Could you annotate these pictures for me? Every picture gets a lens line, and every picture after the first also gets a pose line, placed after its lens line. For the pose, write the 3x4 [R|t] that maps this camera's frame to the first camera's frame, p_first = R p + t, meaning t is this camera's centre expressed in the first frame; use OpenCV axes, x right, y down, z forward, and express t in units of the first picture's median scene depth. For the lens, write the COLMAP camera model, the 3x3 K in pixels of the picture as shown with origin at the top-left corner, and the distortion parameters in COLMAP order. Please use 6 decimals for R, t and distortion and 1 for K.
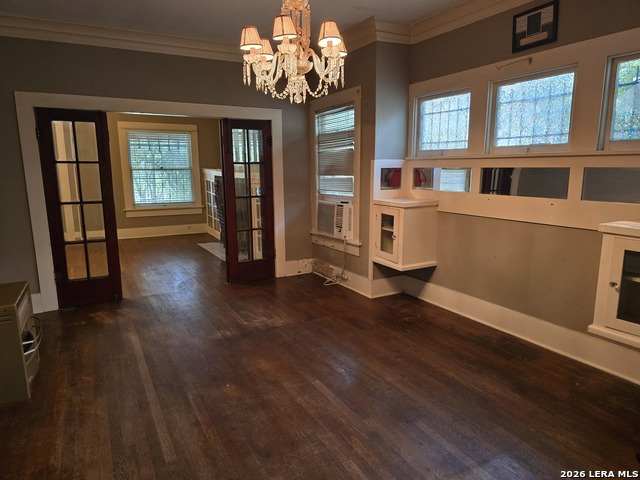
lens RADIAL K [[431.1, 0, 317.6], [0, 431.1, 238.9], [0, 0, 1]] dist [0.054503, -0.048551]
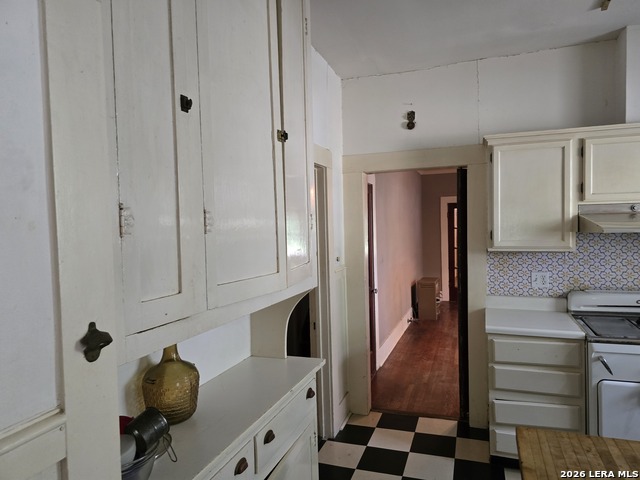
lens RADIAL K [[431.1, 0, 317.6], [0, 431.1, 238.9], [0, 0, 1]] dist [0.054503, -0.048551]
pose [[0.664674, 0.016767, -0.746945, 0.793331], [-0.109663, 0.991110, -0.075337, 0.179883], [0.739042, 0.131987, 0.660604, -1.297388]]
